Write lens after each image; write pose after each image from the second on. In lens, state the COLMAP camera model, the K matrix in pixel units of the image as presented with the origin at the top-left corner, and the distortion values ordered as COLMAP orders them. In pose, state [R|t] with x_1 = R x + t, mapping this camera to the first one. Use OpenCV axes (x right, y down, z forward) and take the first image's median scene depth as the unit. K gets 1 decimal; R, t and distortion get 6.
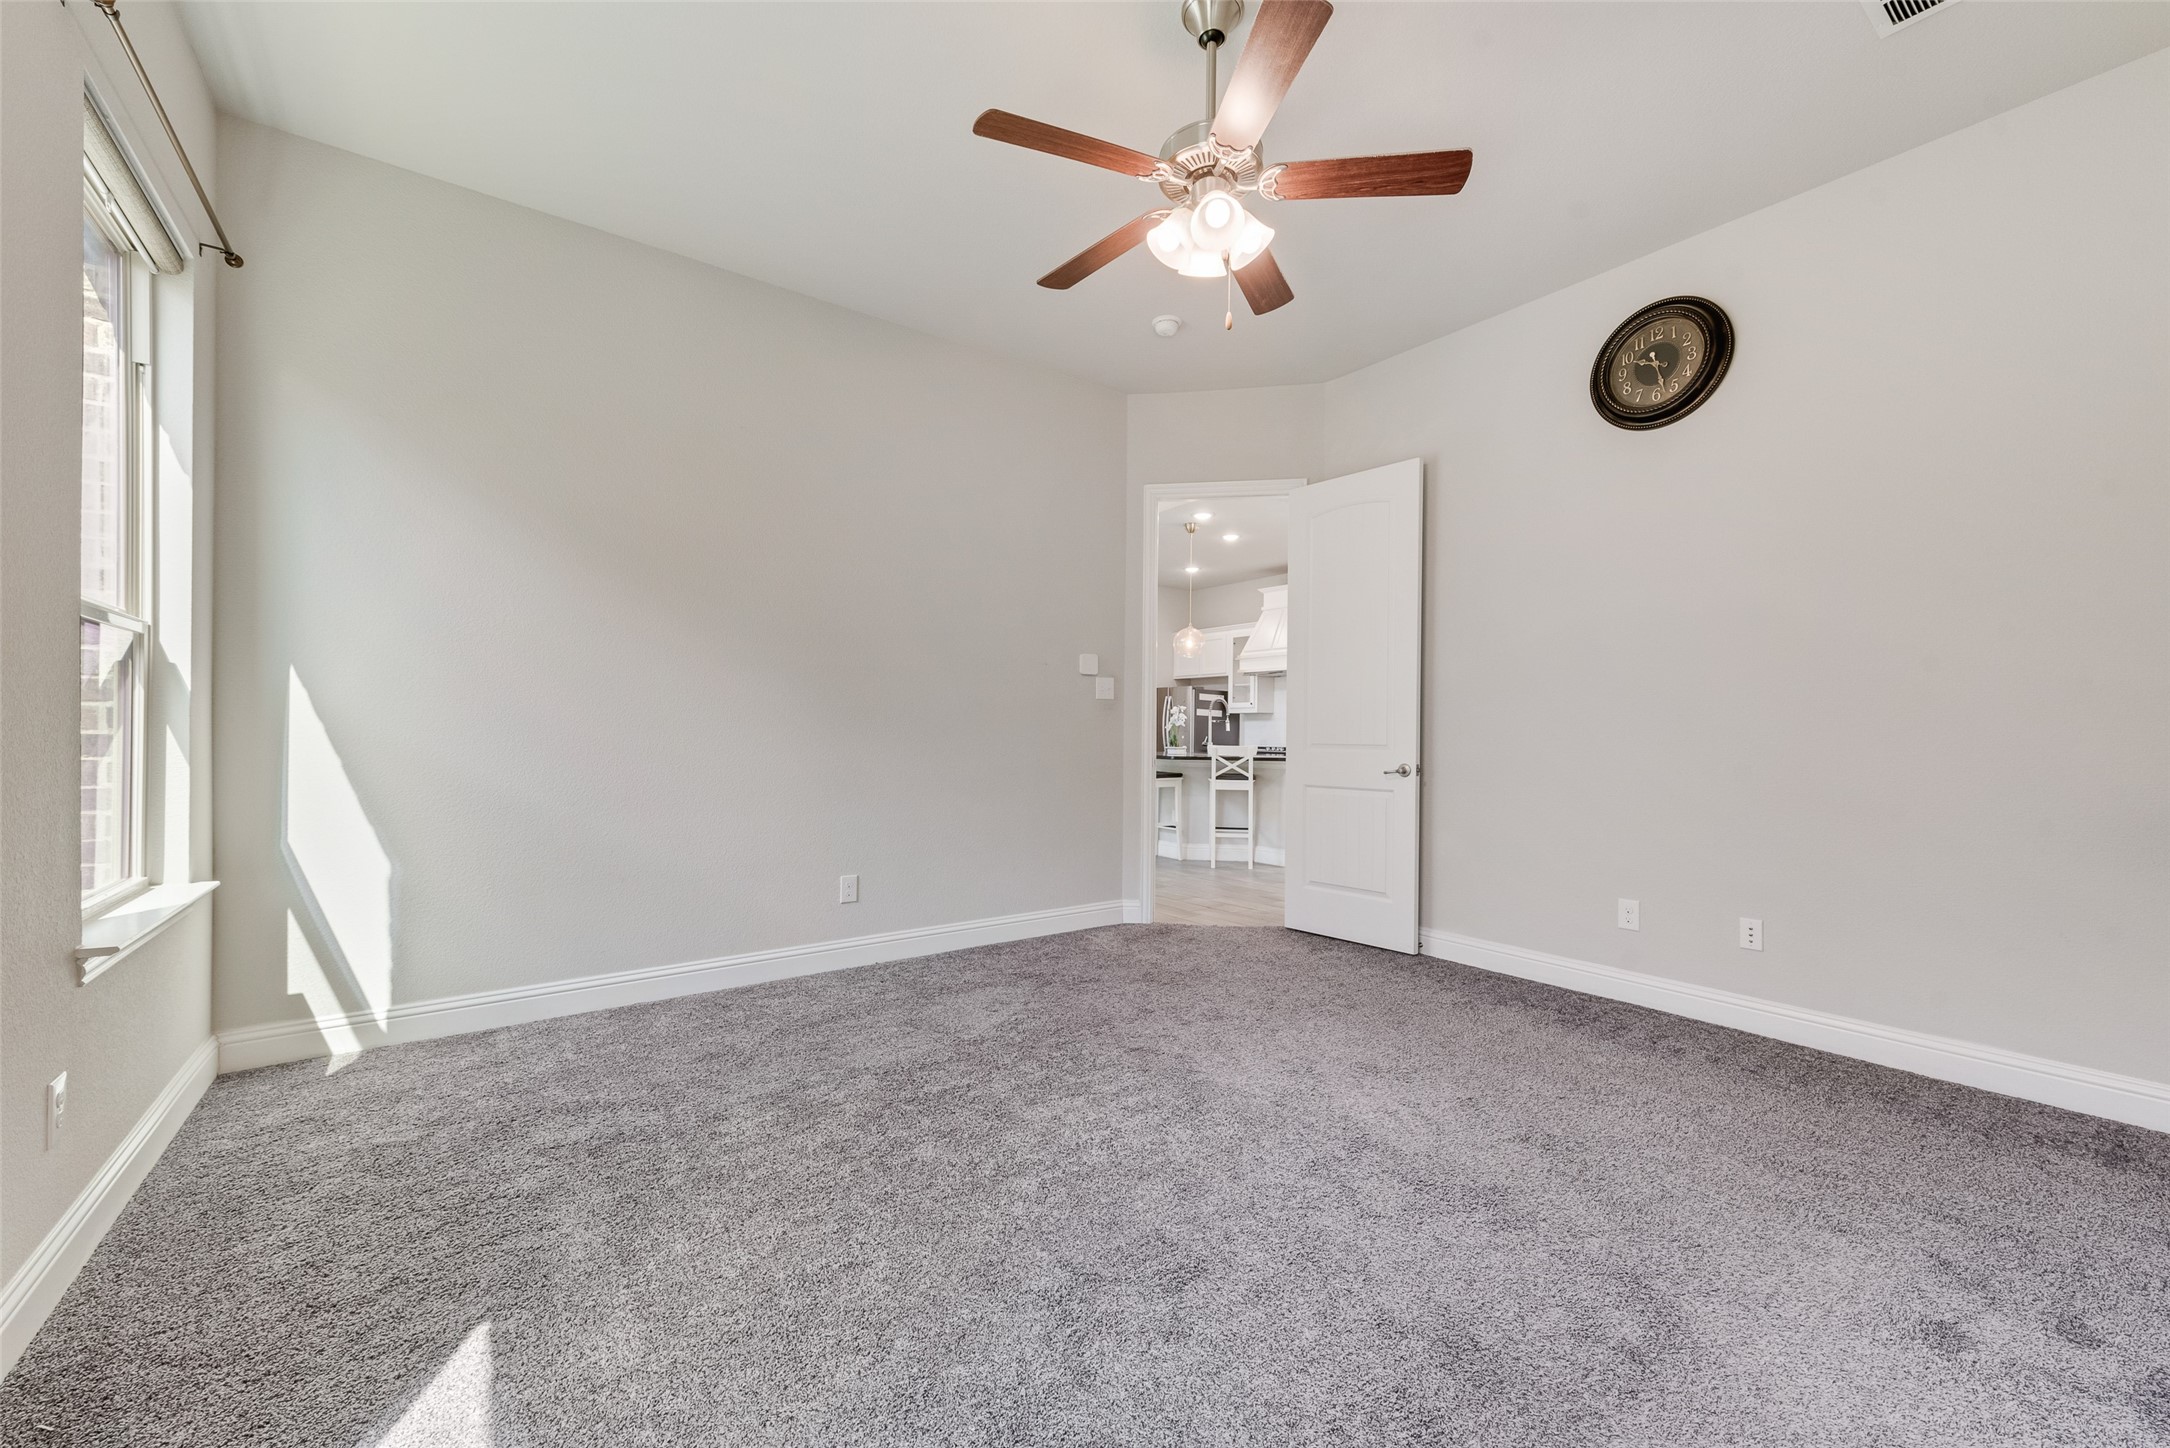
lens RADIAL K [[856.7, 0, 1083.9], [0, 856.7, 727.0], [0, 0, 1]] dist [0.014878, -0.002997]
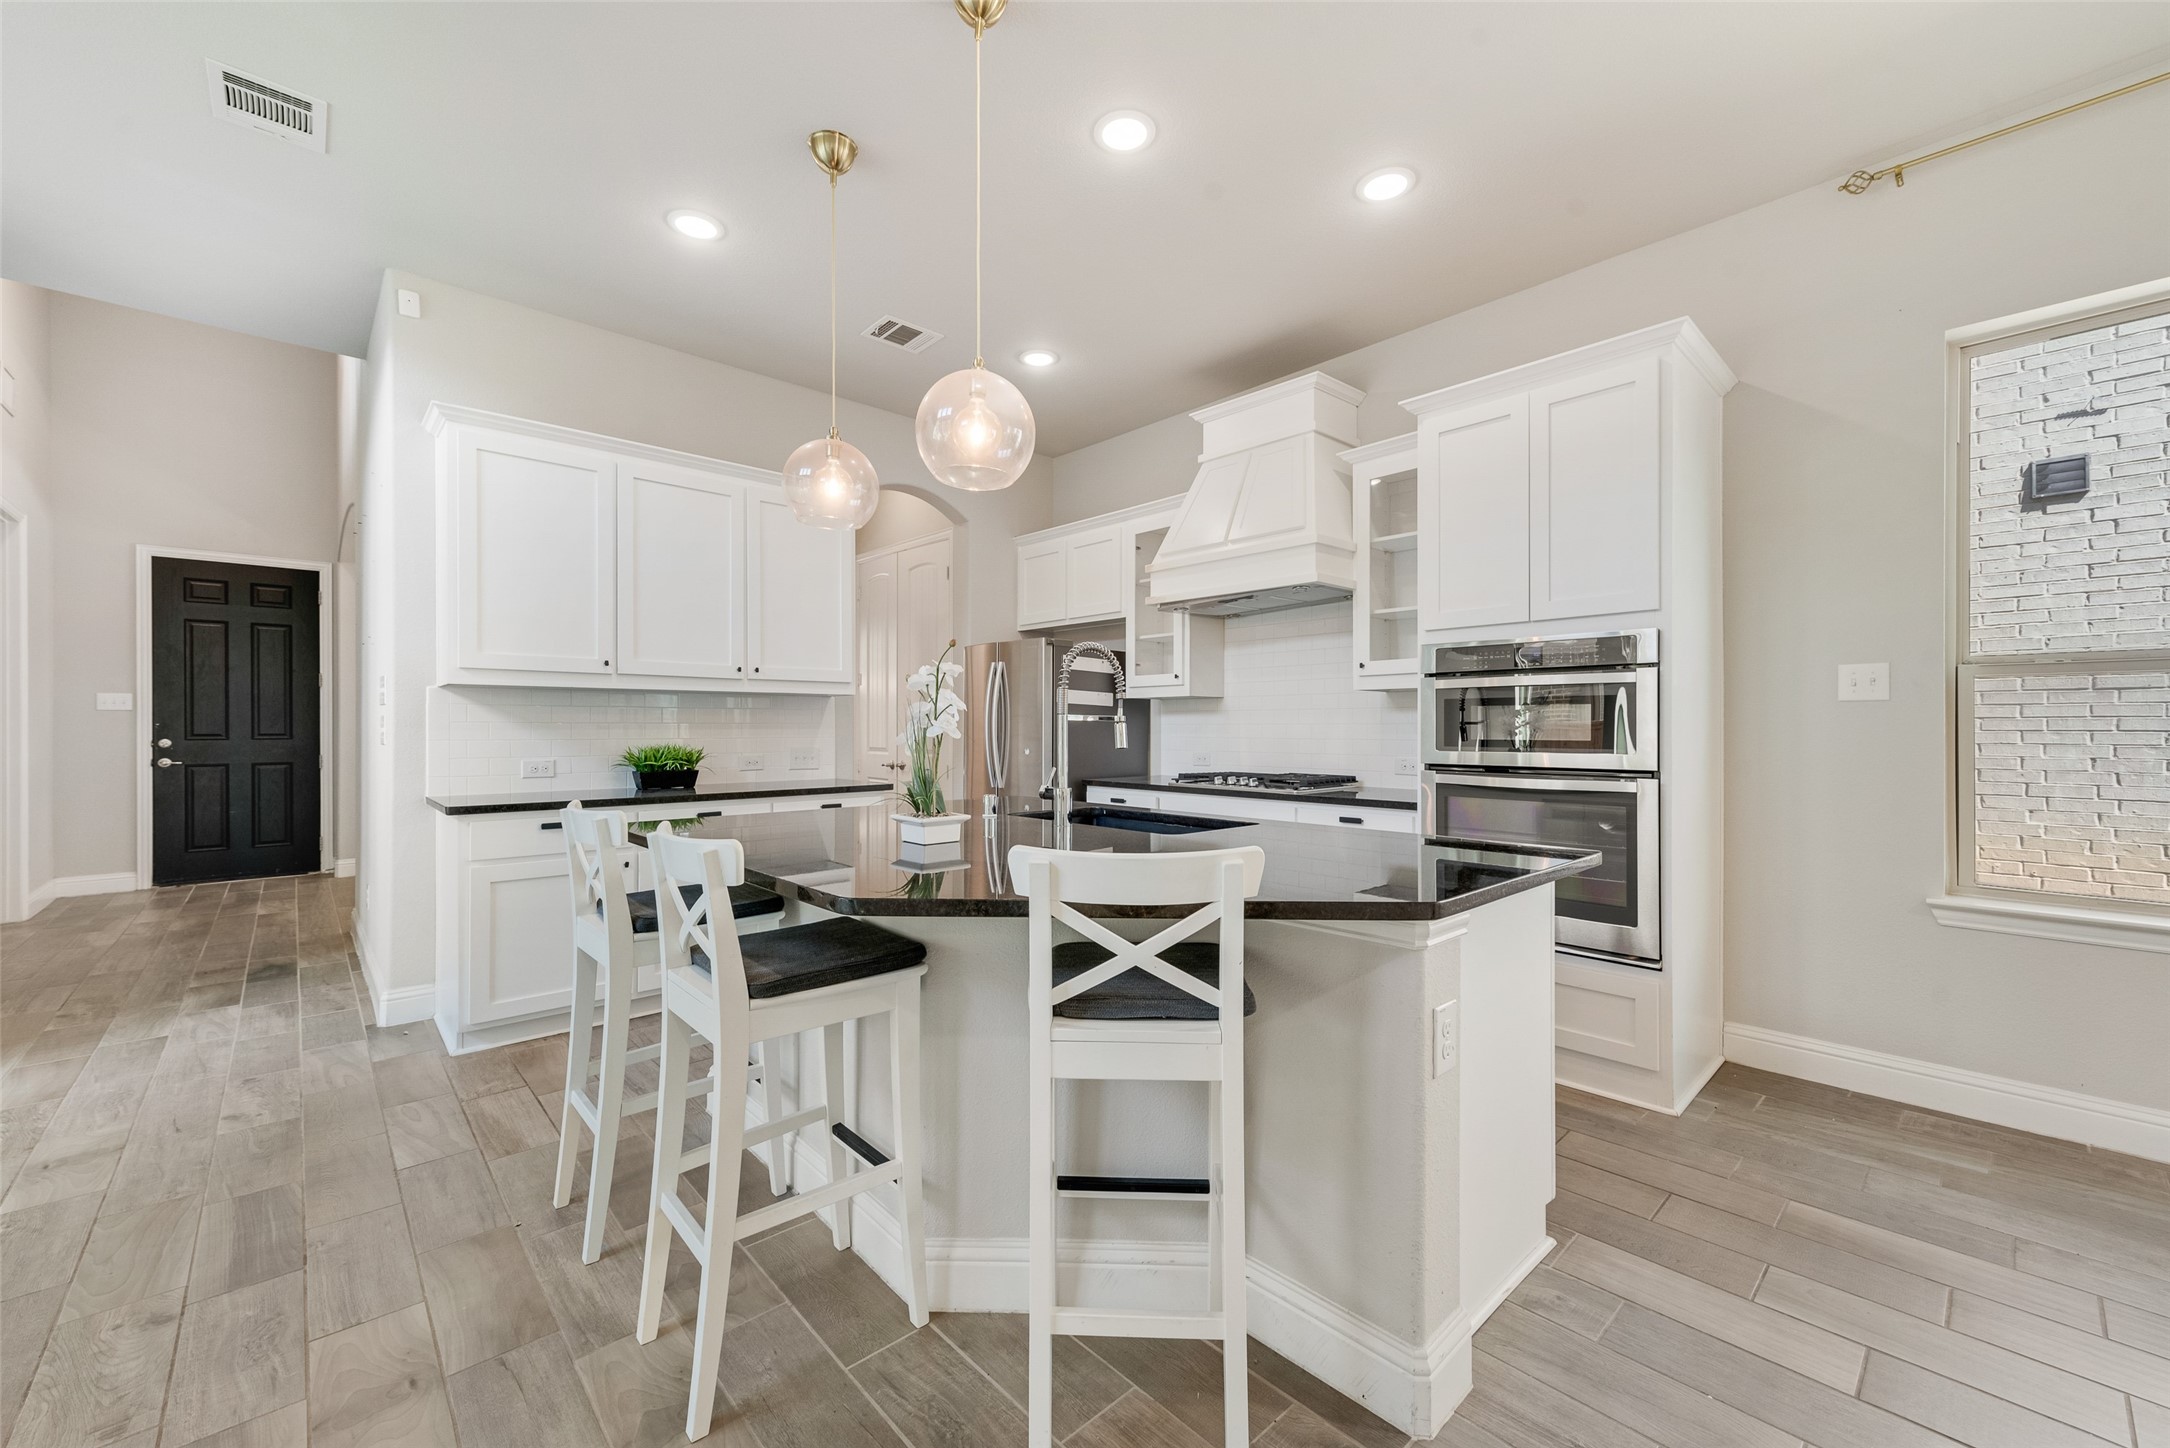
lens RADIAL K [[856.7, 0, 1093.8], [0, 856.7, 726.4], [0, 0, 1]] dist [0.014878, -0.002997]
pose [[0.992471, -0.009993, 0.122072, 0.095974], [0.009172, 0.999931, 0.007290, -0.004179], [-0.122136, -0.006115, 0.992495, 0.552415]]
